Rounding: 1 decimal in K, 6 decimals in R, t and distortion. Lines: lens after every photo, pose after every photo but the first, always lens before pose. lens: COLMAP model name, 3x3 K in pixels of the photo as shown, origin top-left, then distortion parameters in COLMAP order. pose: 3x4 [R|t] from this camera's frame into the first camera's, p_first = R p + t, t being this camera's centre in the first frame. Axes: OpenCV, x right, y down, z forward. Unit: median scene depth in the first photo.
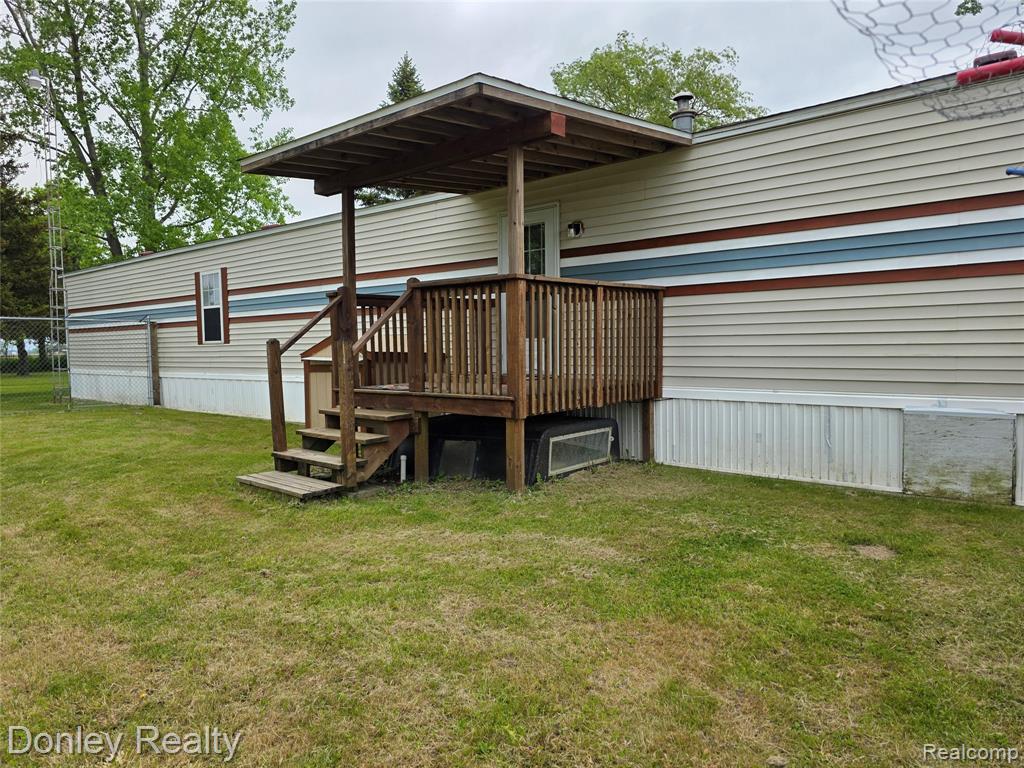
lens RADIAL K [[689.1, 0, 506.0], [0, 689.1, 384.3], [0, 0, 1]] dist [0.069544, -0.063085]
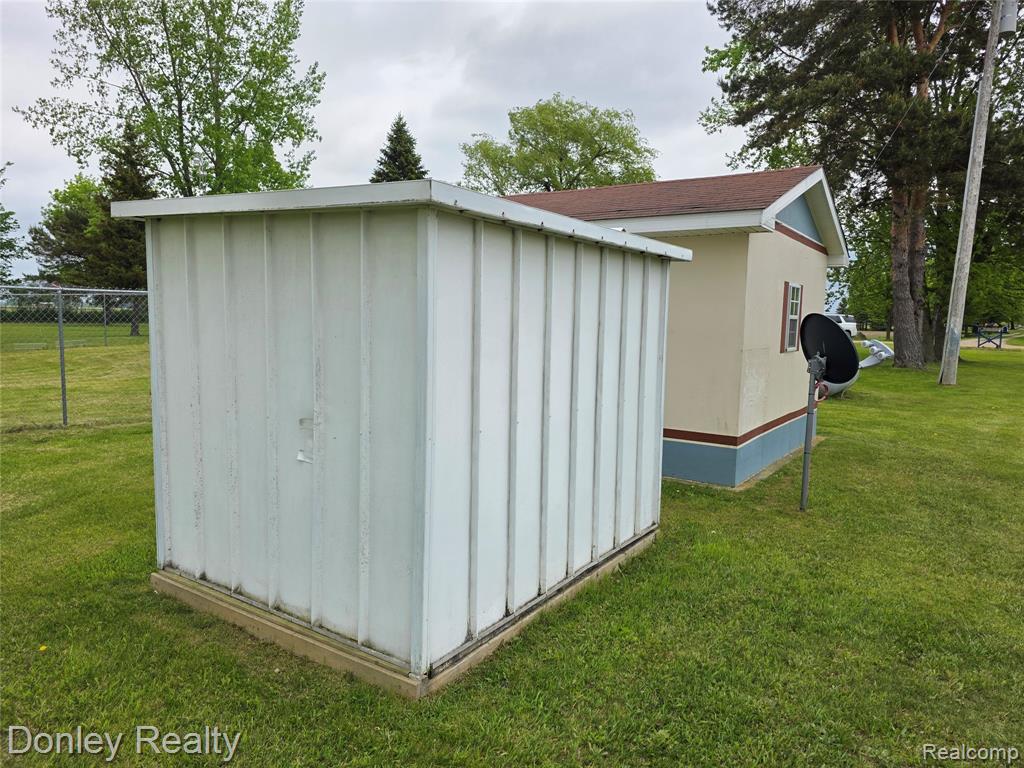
lens RADIAL K [[689.1, 0, 506.0], [0, 689.1, 384.3], [0, 0, 1]] dist [0.069544, -0.063085]
pose [[0.999209, 0.028262, 0.027990, 0.051651], [-0.028700, 0.999470, 0.015387, 0.066847], [-0.027541, -0.016178, 0.999490, -0.451016]]
